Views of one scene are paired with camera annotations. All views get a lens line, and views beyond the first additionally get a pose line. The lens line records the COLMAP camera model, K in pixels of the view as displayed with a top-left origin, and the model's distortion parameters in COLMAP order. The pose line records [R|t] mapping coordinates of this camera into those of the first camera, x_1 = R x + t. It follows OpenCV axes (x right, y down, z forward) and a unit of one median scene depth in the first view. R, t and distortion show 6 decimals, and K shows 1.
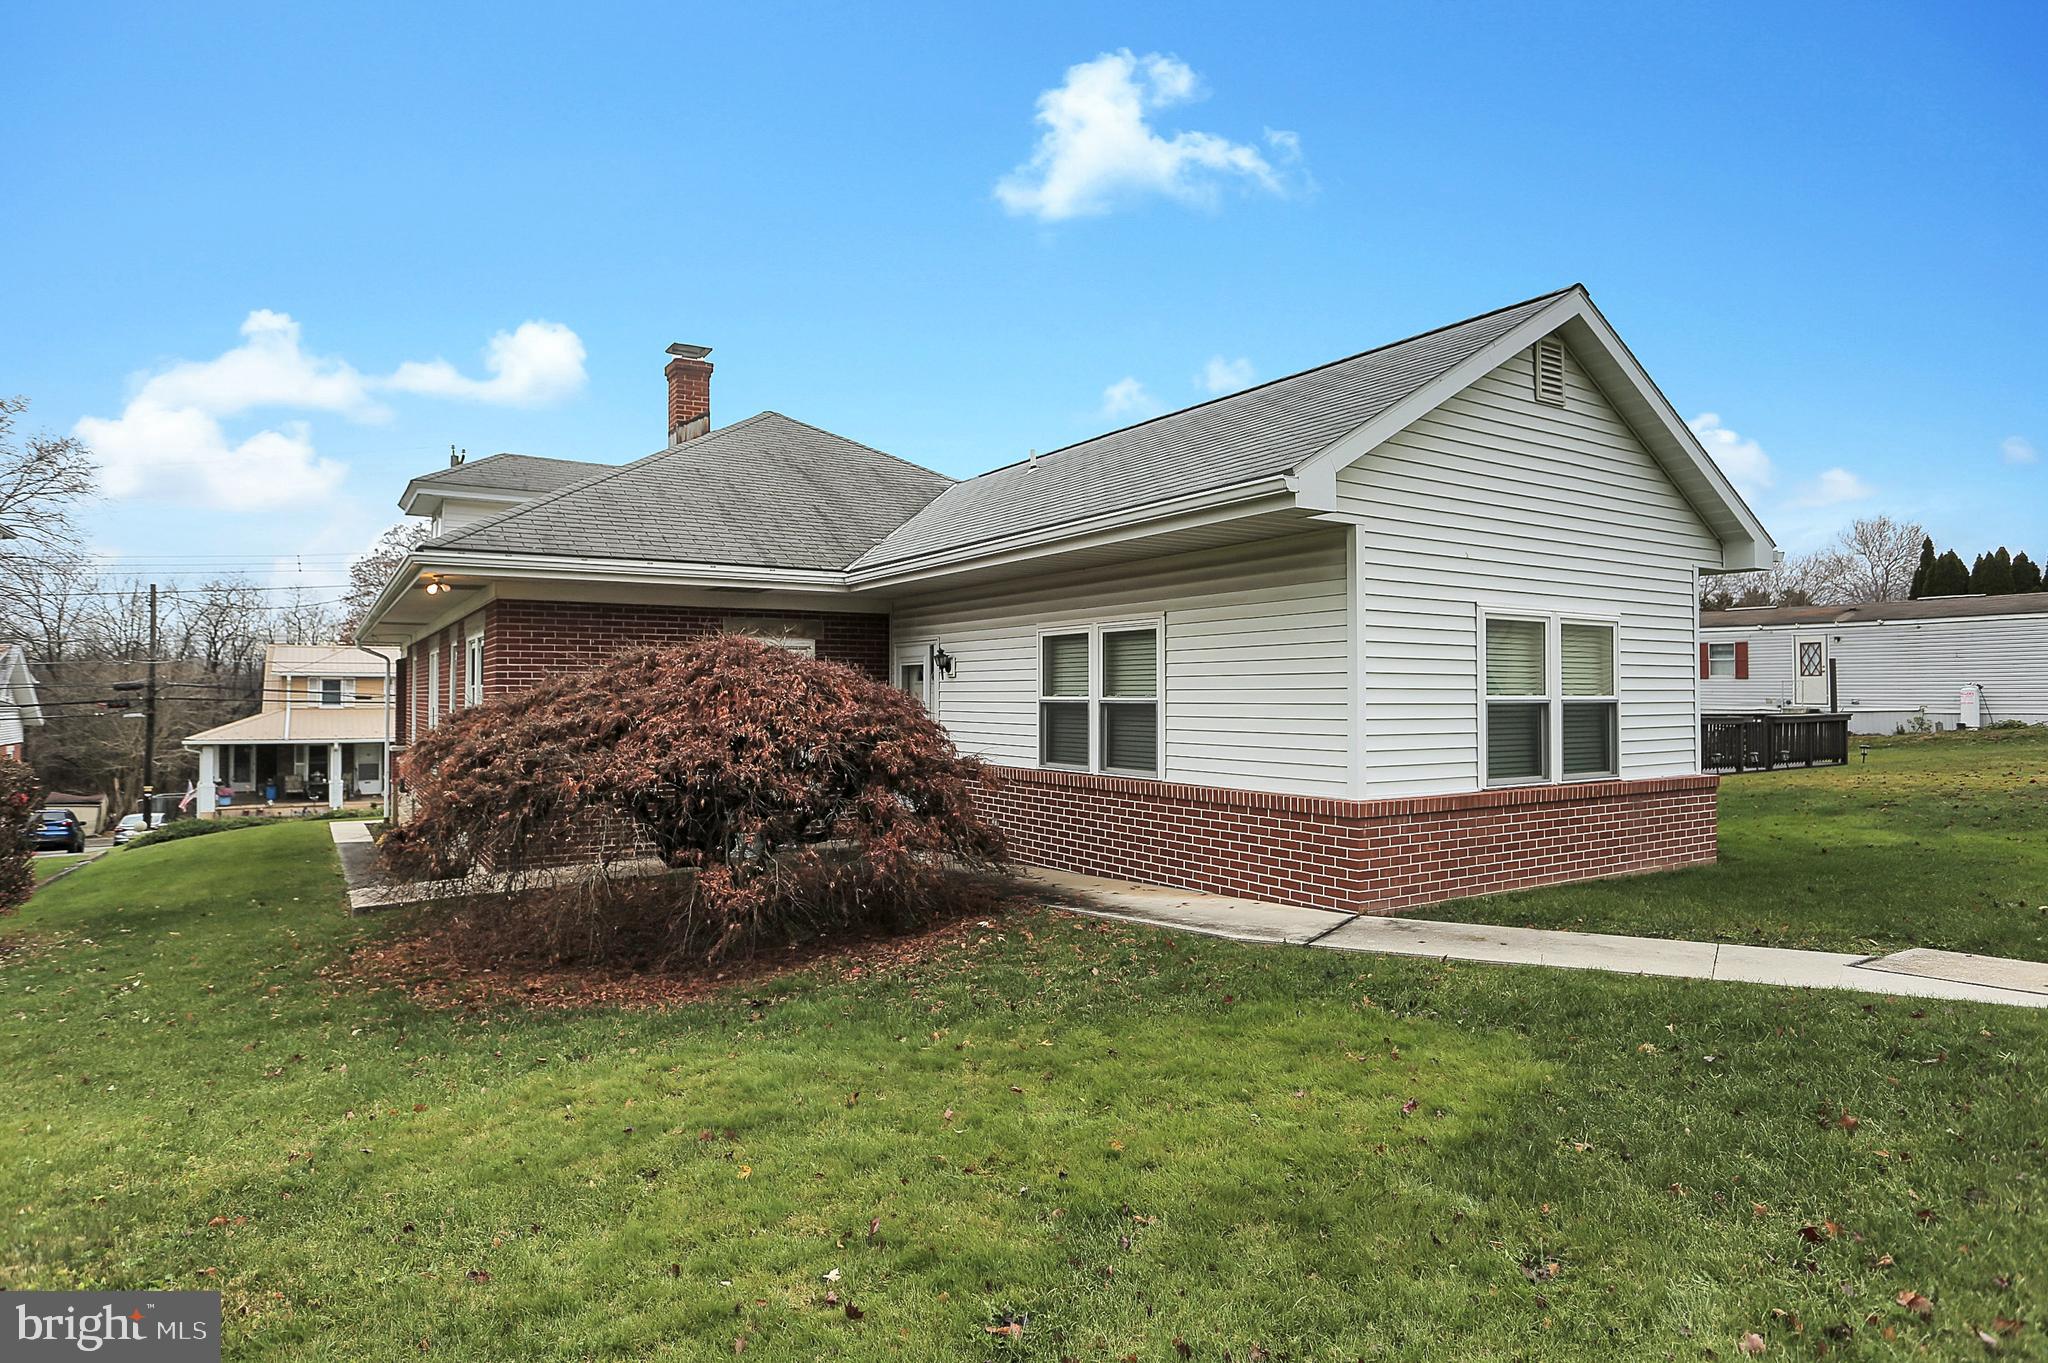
lens RADIAL K [[1175.7, 0, 1032.0], [0, 1175.7, 665.8], [0, 0, 1]] dist [-0.067474, -0.001232]
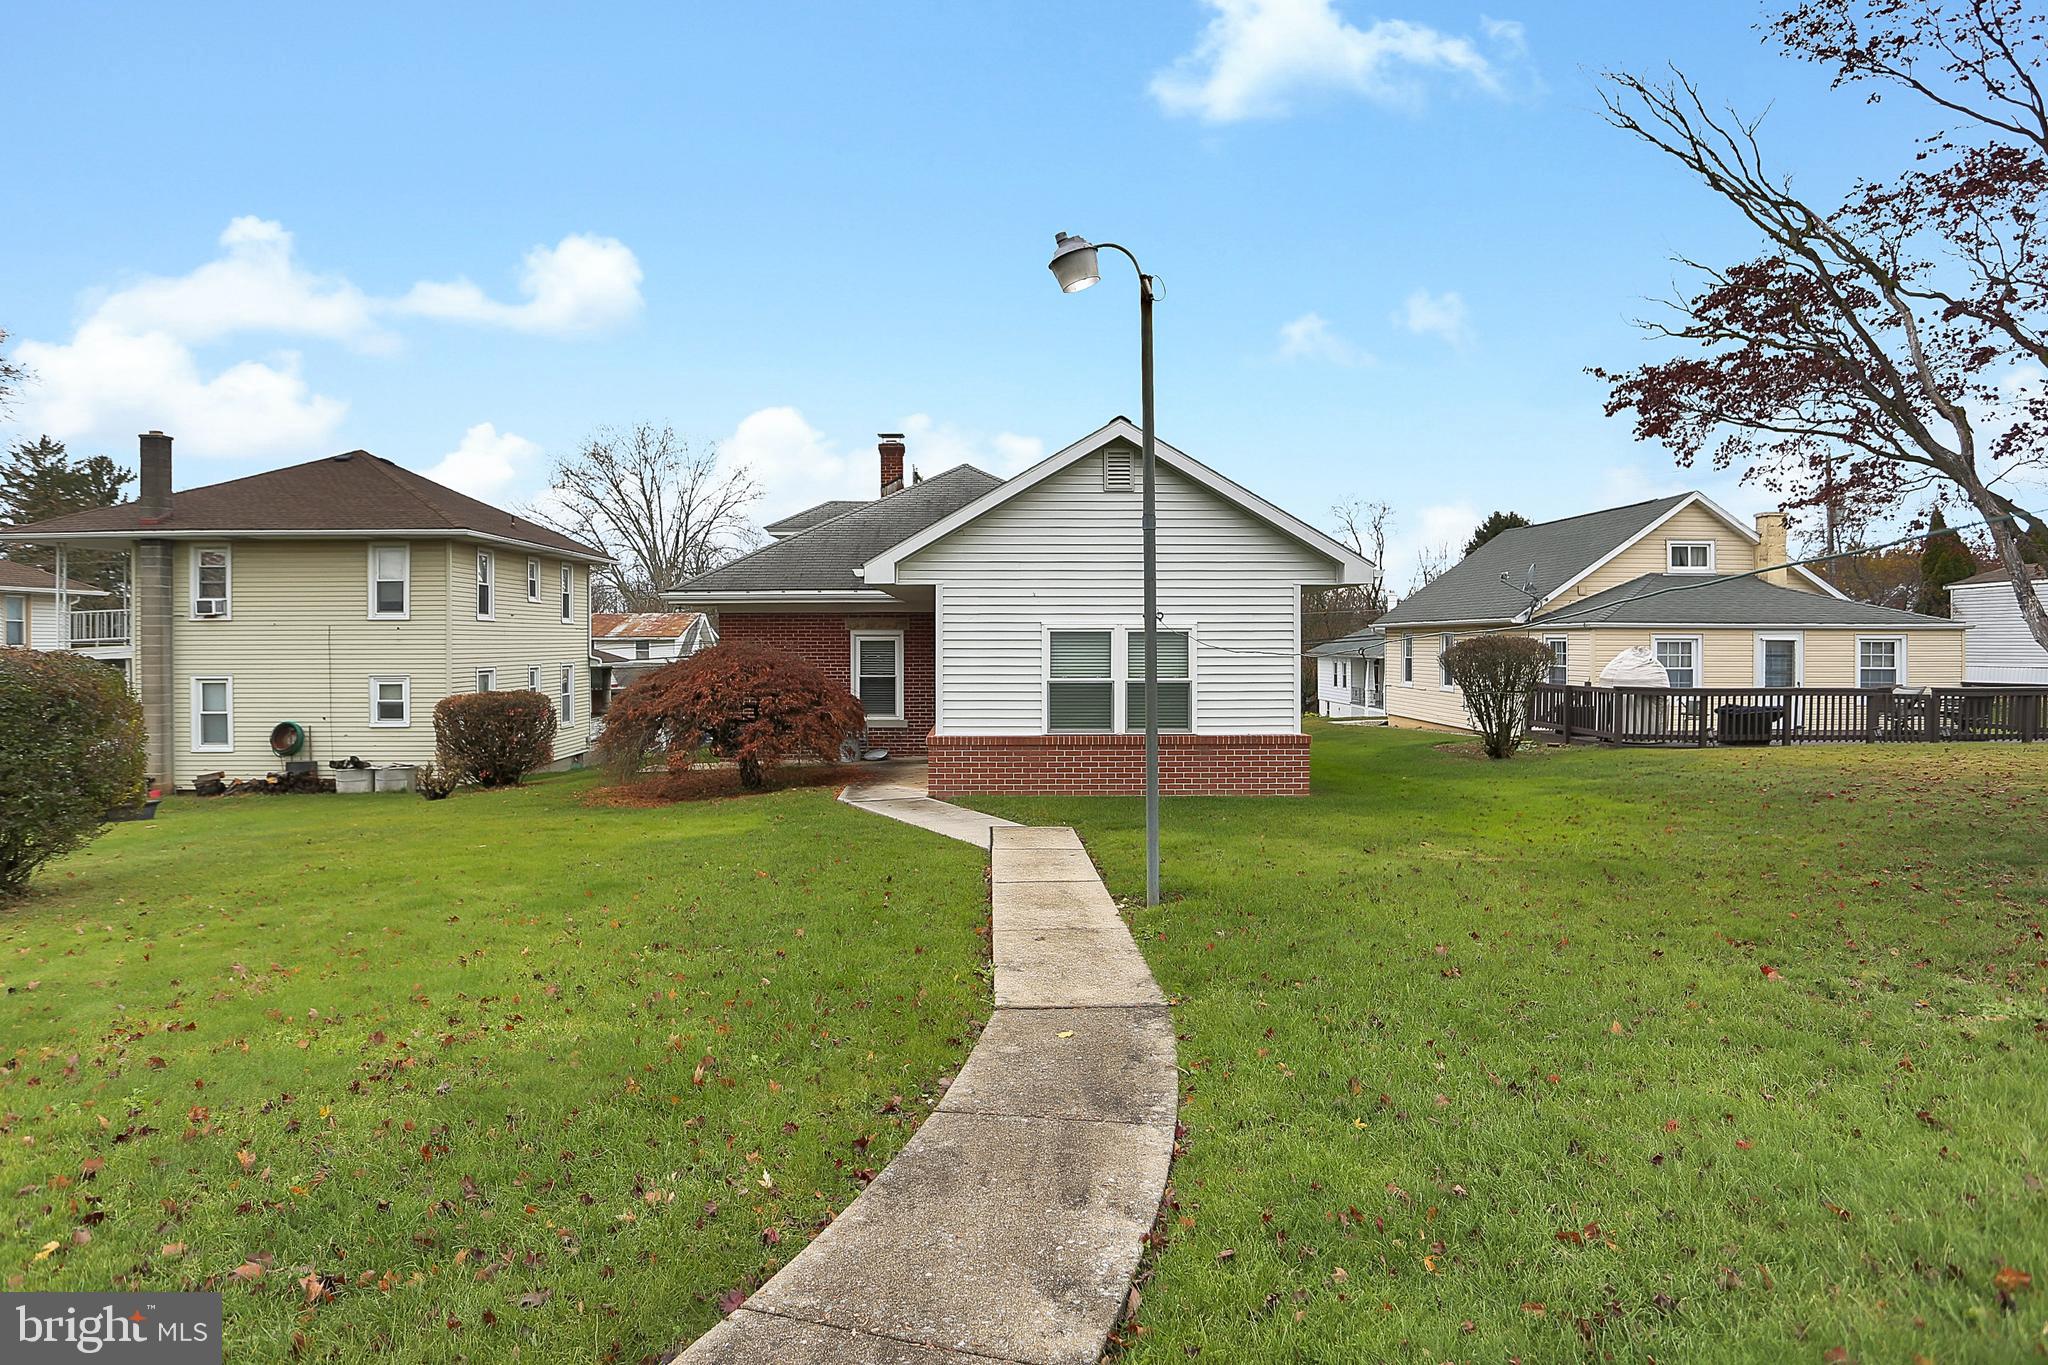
lens RADIAL K [[1177.8, 0, 989.8], [0, 1177.8, 640.7], [0, 0, 1]] dist [-0.028676, 0.000410]
pose [[0.853543, -0.001217, -0.521022, 0.810811], [0.015253, 0.999627, 0.022654, -0.045946], [0.520800, -0.027283, 0.853243, -0.327927]]
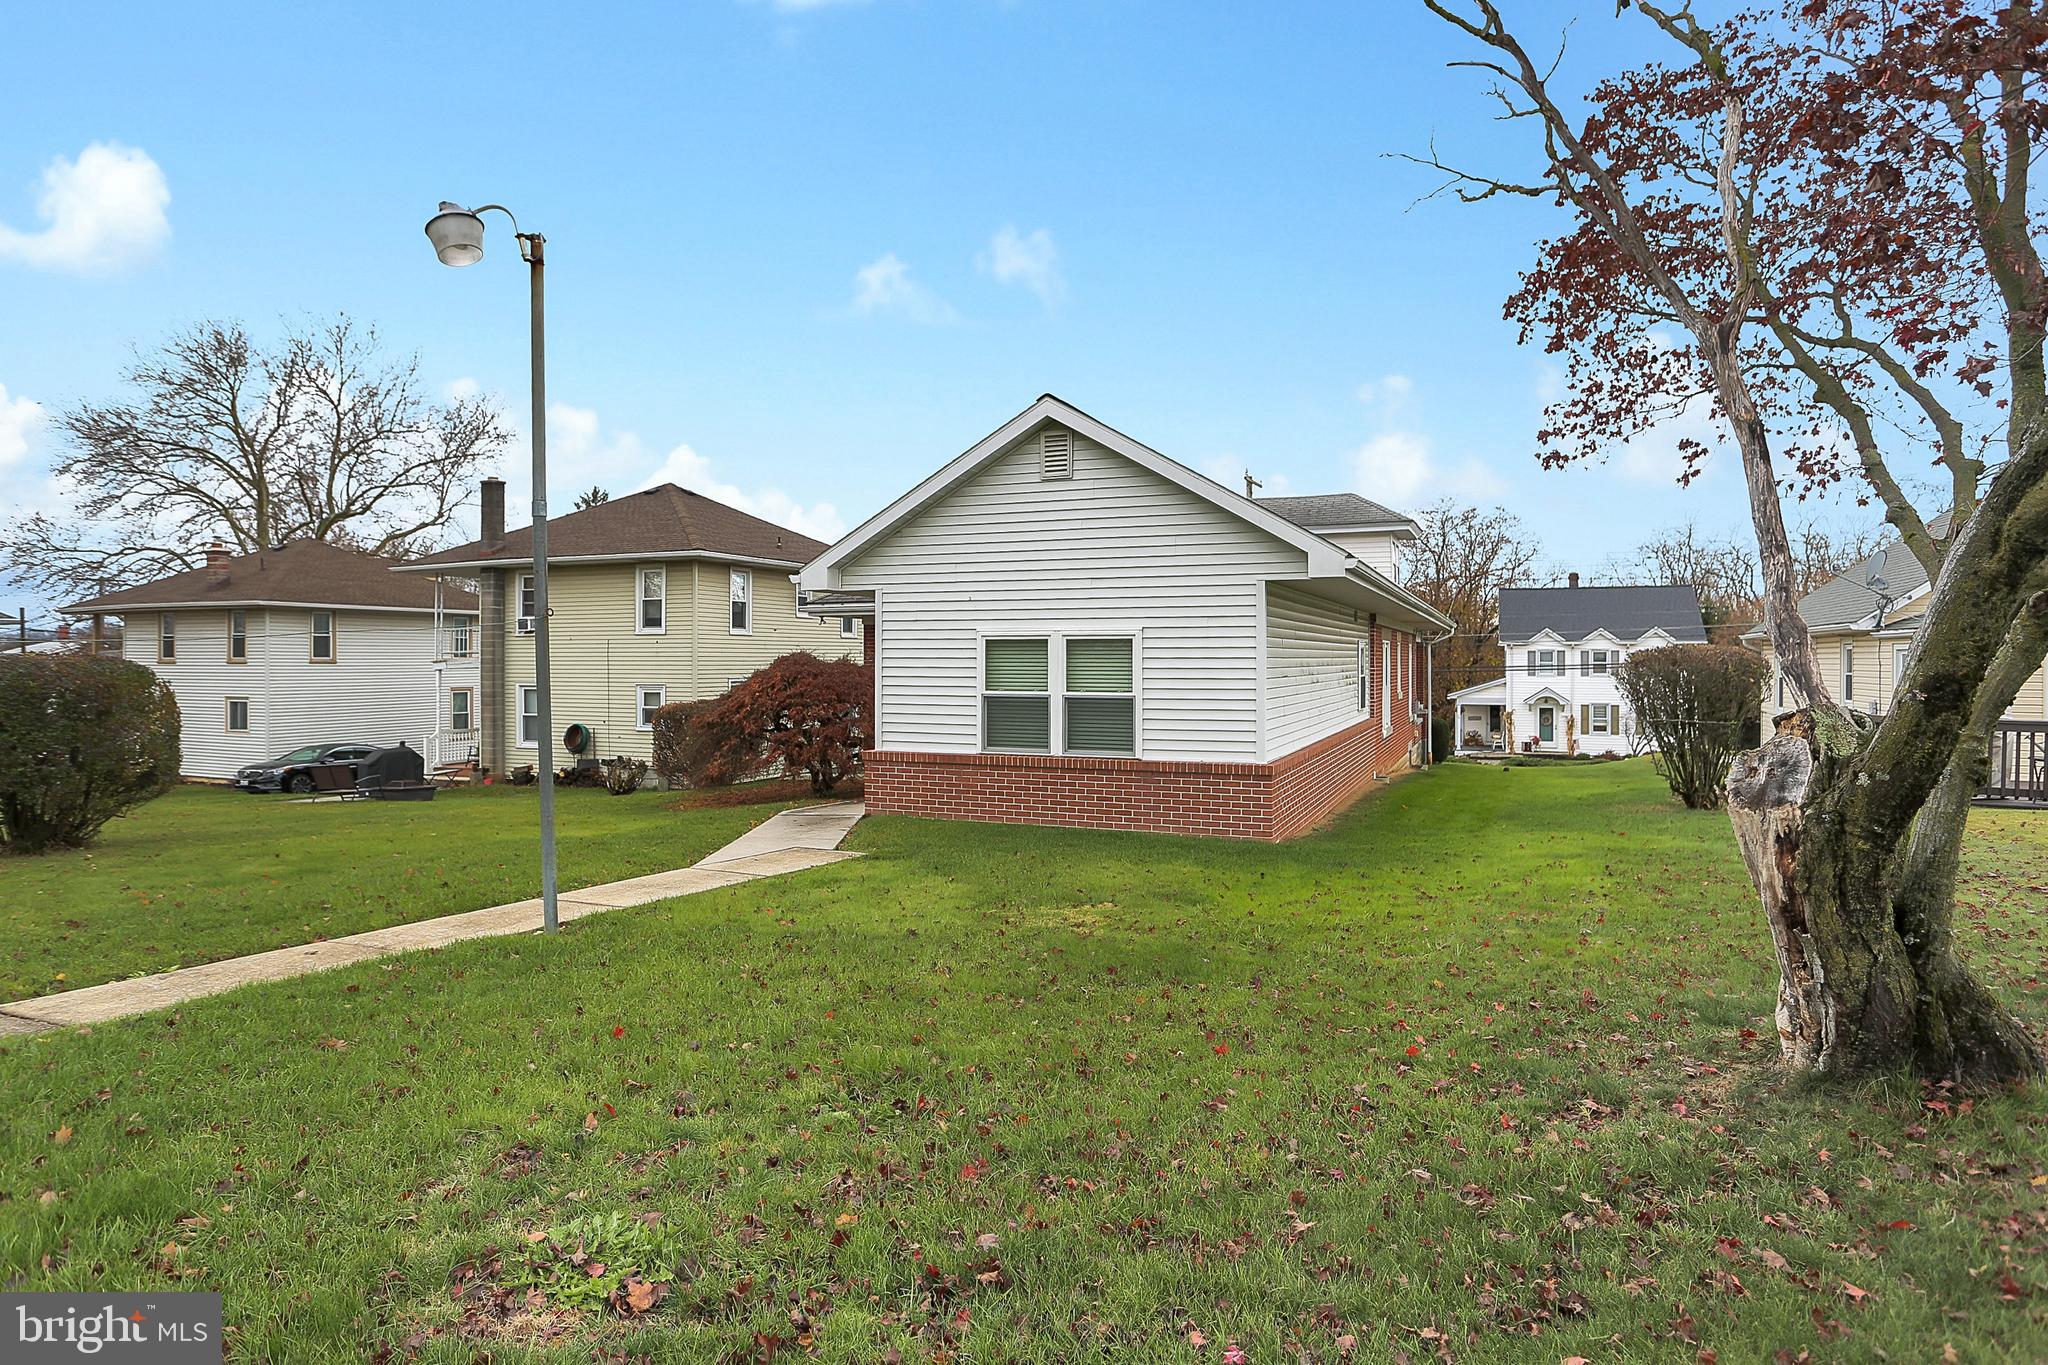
lens RADIAL K [[1212.7, 0, 1017.5], [0, 1212.7, 638.1], [0, 0, 1]] dist [-0.074947, 0.049415]
pose [[0.564889, -0.014147, -0.825045, 1.156906], [0.020100, 0.999792, -0.003381, -0.024632], [0.824922, -0.014674, 0.565056, 0.102545]]
